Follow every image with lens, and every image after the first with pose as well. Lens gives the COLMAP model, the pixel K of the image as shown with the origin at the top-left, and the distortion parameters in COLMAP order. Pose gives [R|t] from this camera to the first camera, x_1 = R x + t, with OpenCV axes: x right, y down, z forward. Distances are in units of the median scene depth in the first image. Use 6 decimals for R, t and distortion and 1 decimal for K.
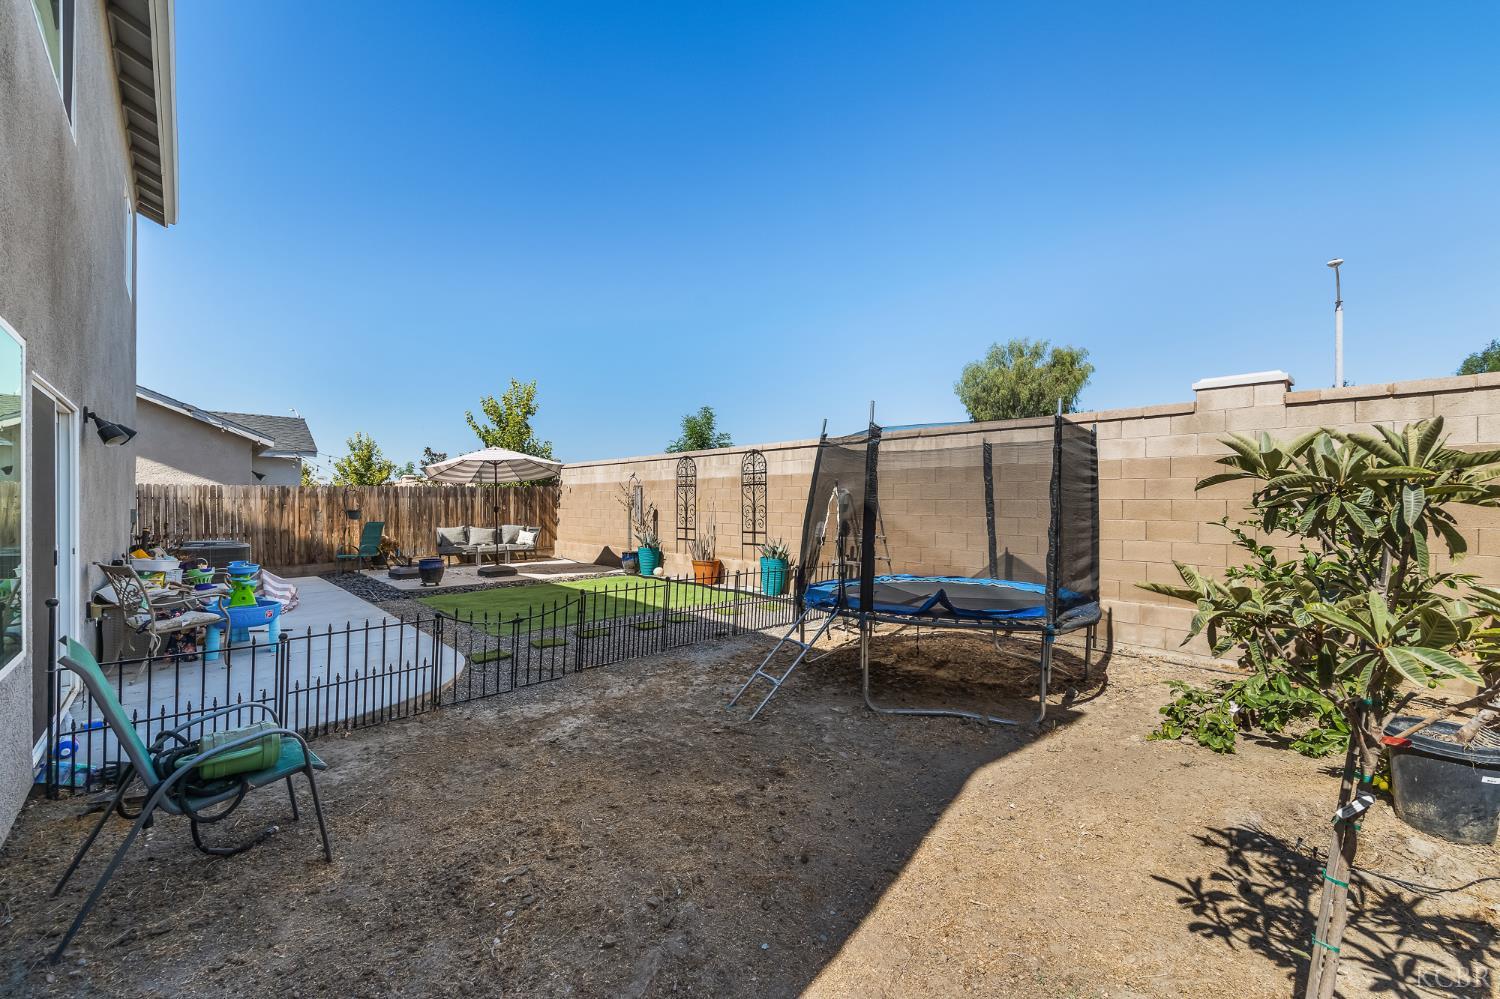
lens RADIAL K [[609.7, 0, 755.4], [0, 609.7, 506.5], [0, 0, 1]] dist [-0.001328, 0.000107]
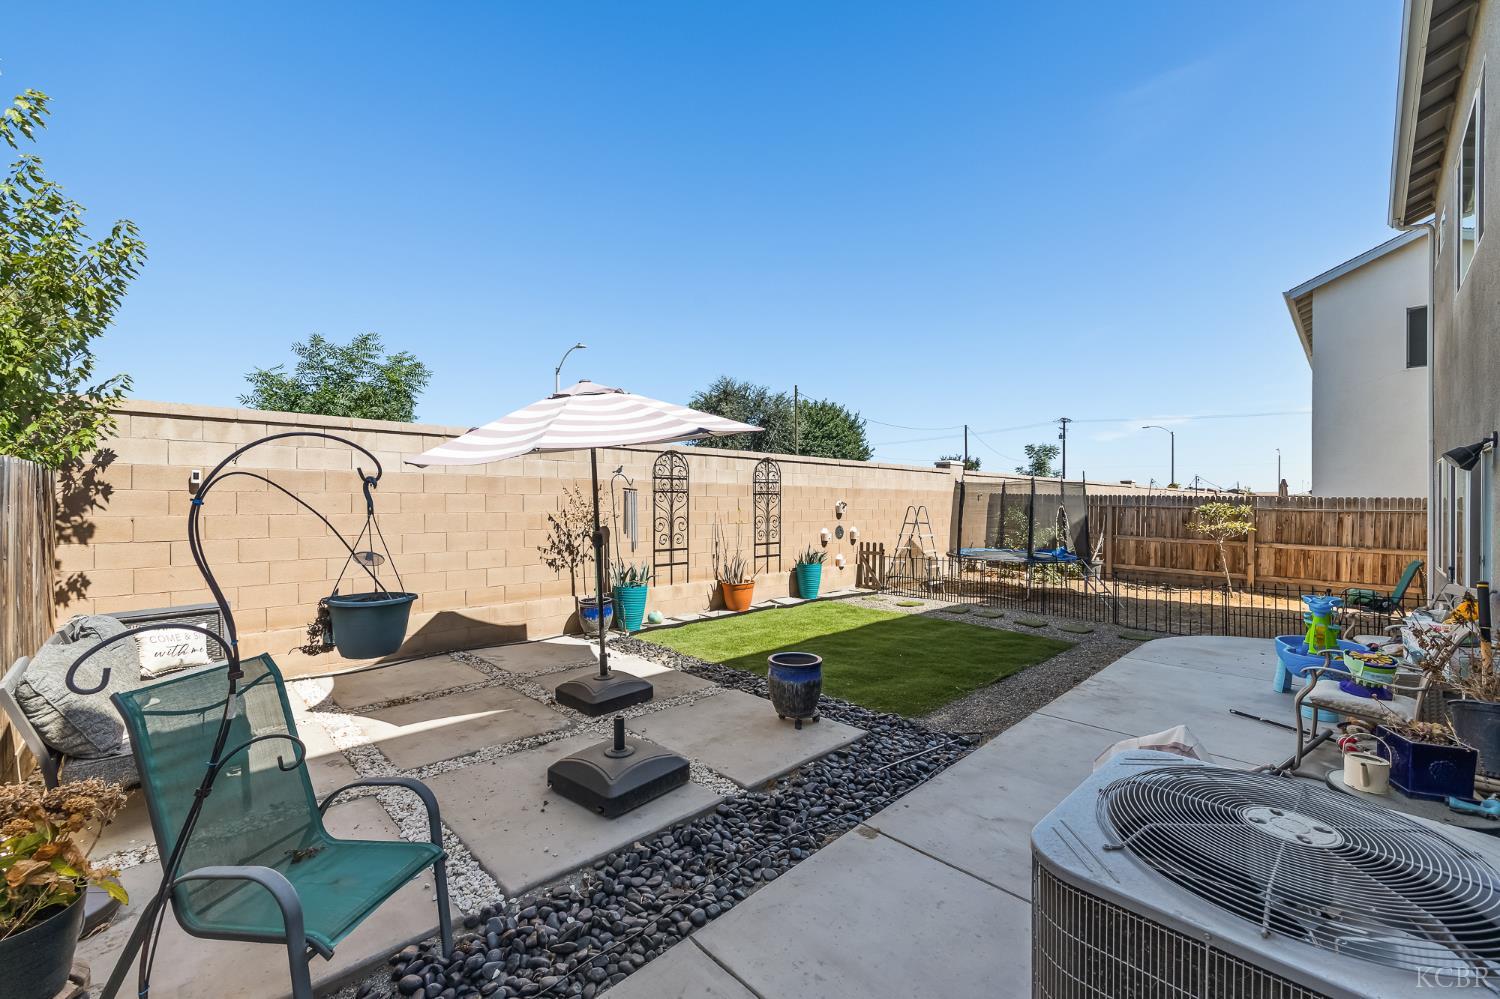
lens RADIAL K [[609.7, 0, 755.4], [0, 609.7, 506.5], [0, 0, 1]] dist [-0.001328, 0.000107]
pose [[-0.033594, 0.006713, 0.999413, -0.911553], [0.018524, 0.999810, -0.006093, -0.010059], [-0.999264, 0.018308, -0.033712, 0.992432]]
